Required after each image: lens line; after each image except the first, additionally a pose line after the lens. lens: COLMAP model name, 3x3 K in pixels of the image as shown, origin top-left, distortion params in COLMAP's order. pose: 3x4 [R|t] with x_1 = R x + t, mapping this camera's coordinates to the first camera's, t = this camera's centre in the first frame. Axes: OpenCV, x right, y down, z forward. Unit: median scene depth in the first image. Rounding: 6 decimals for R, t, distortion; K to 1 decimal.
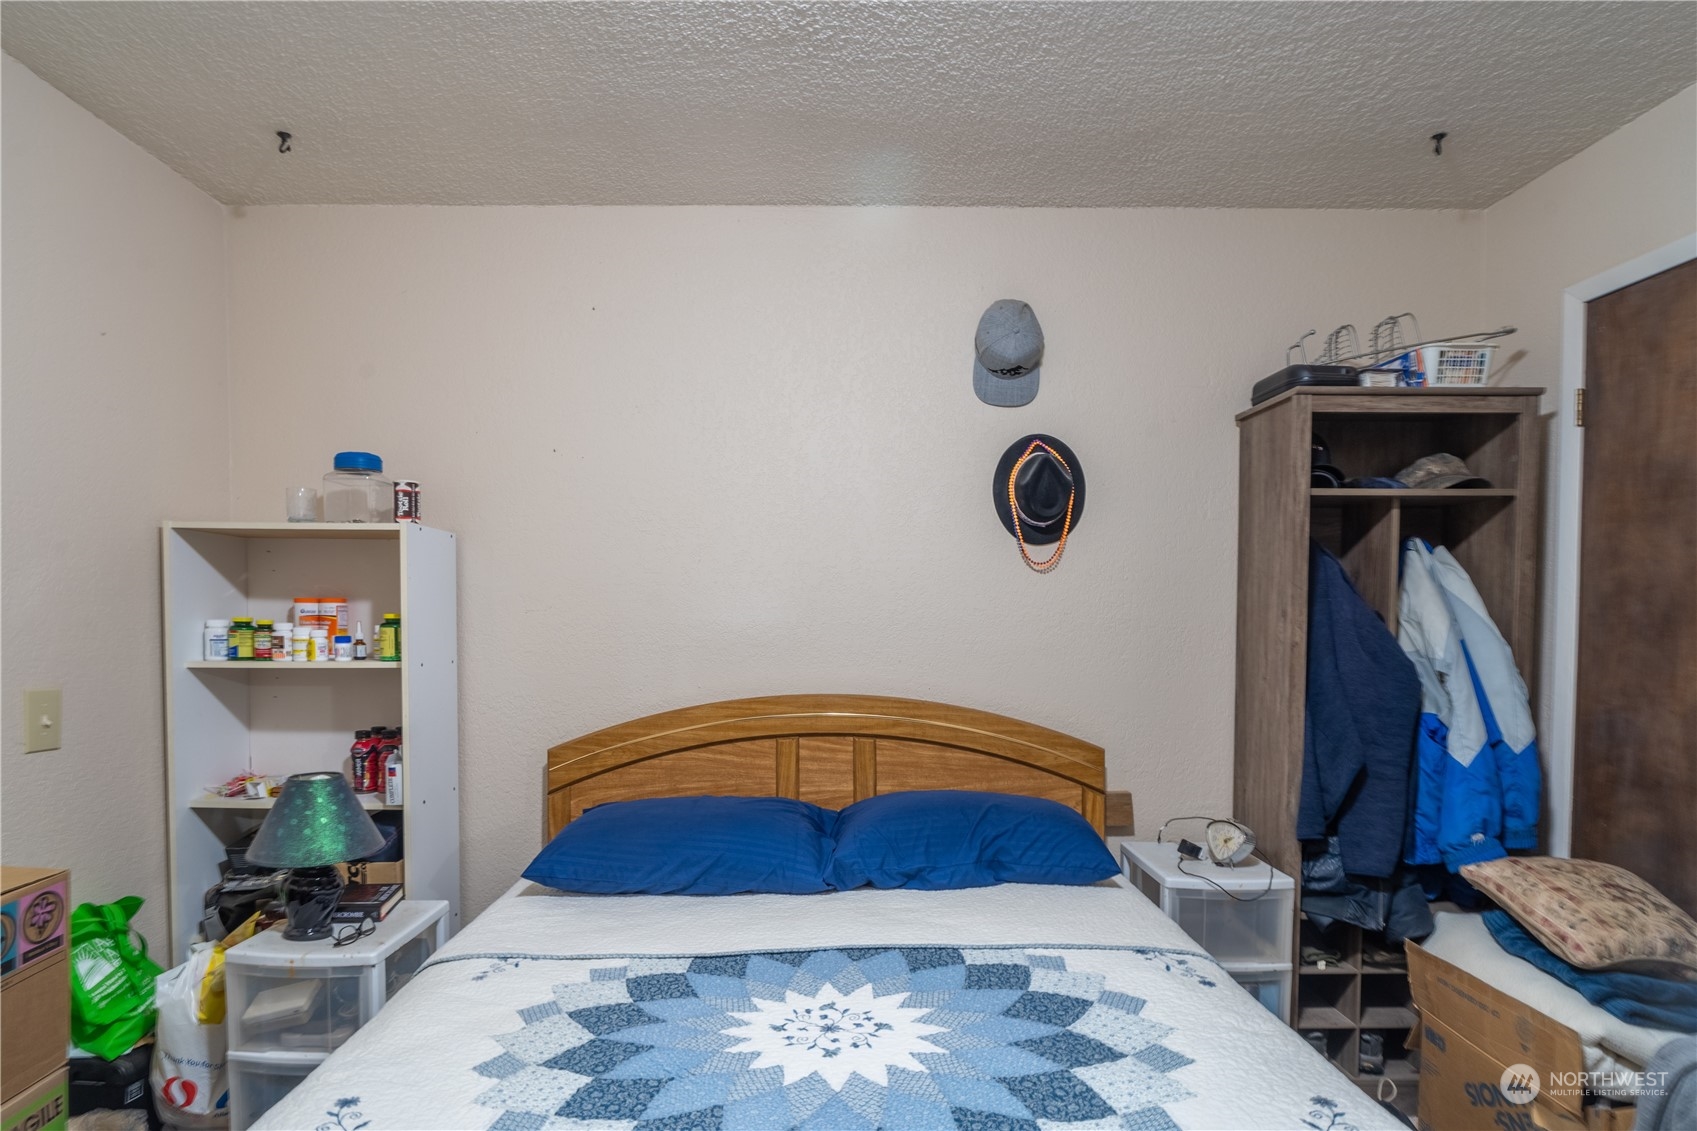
lens RADIAL K [[907.7, 0, 845.7], [0, 907.7, 646.8], [0, 0, 1]] dist [-0.000754, -0.000256]
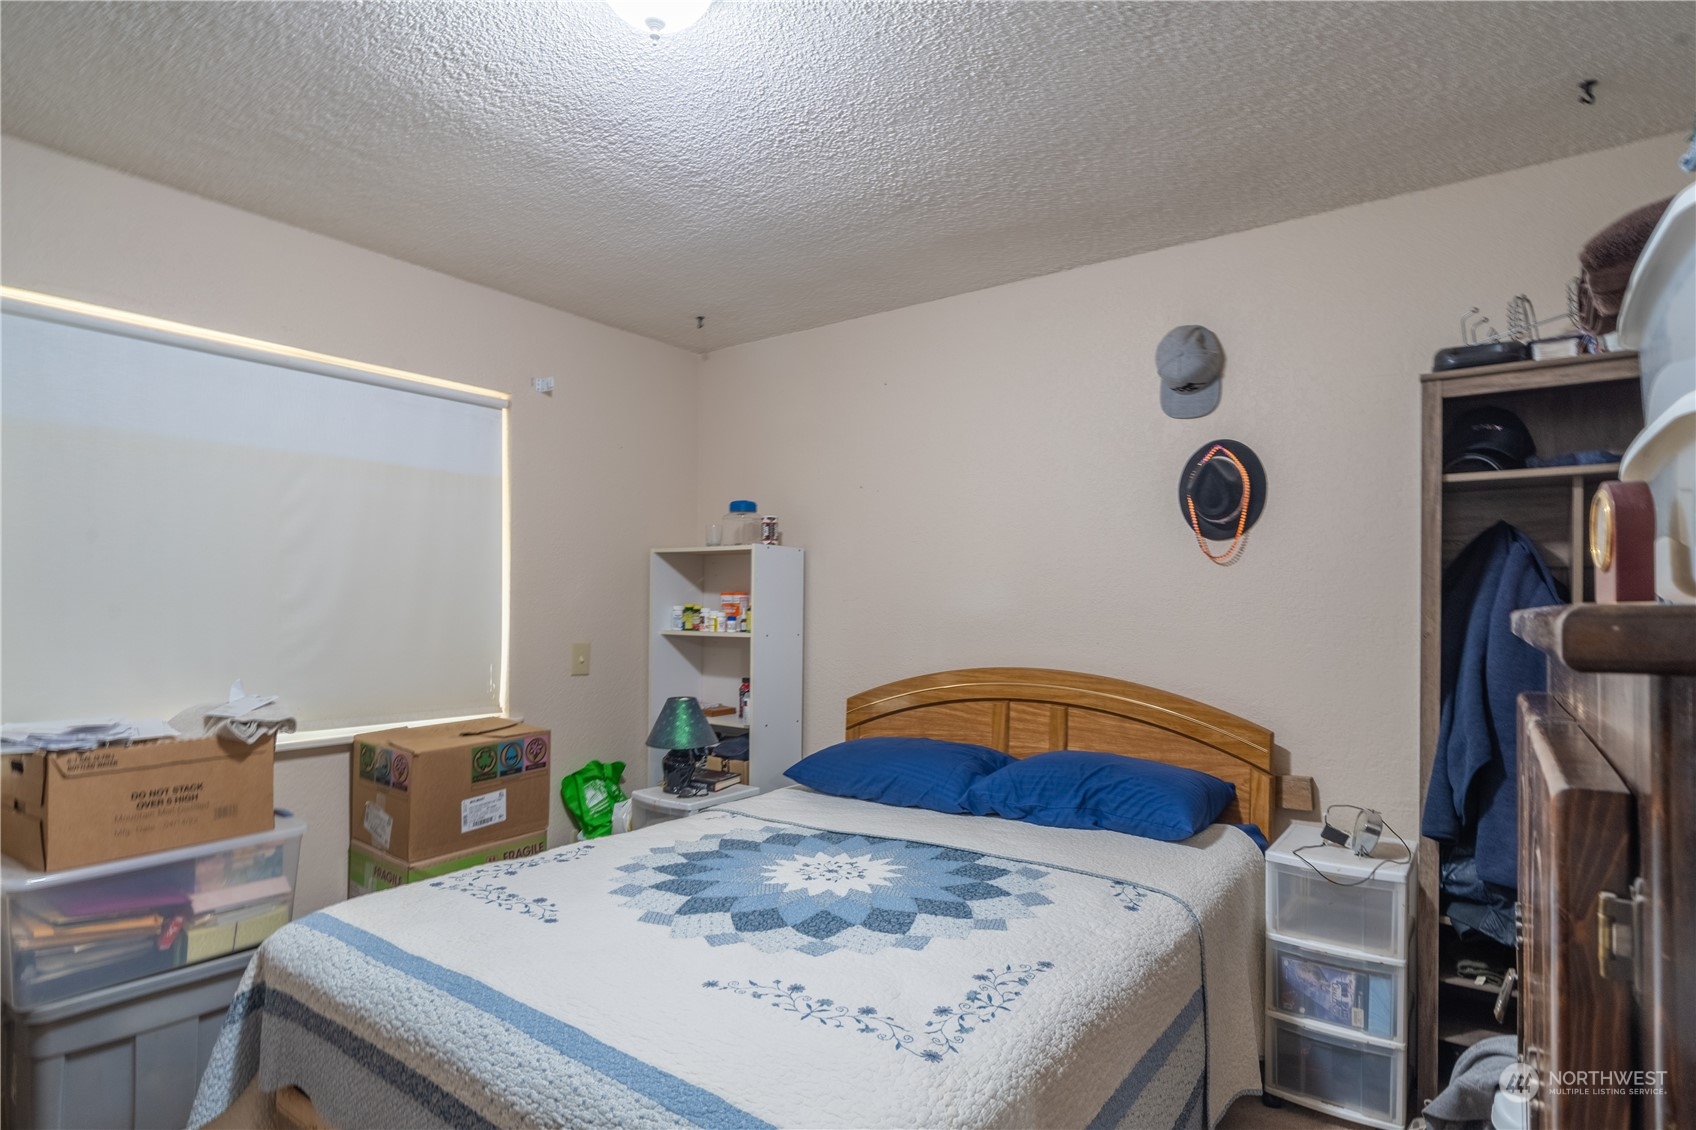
lens RADIAL K [[882.1, 0, 848.6], [0, 882.1, 596.1], [0, 0, 1]] dist [0.003548, 0.000481]
pose [[0.809184, -0.002593, -0.587550, 0.524533], [-0.021871, 0.999164, -0.034530, 0.001410], [0.587149, 0.040792, 0.808451, -0.129779]]
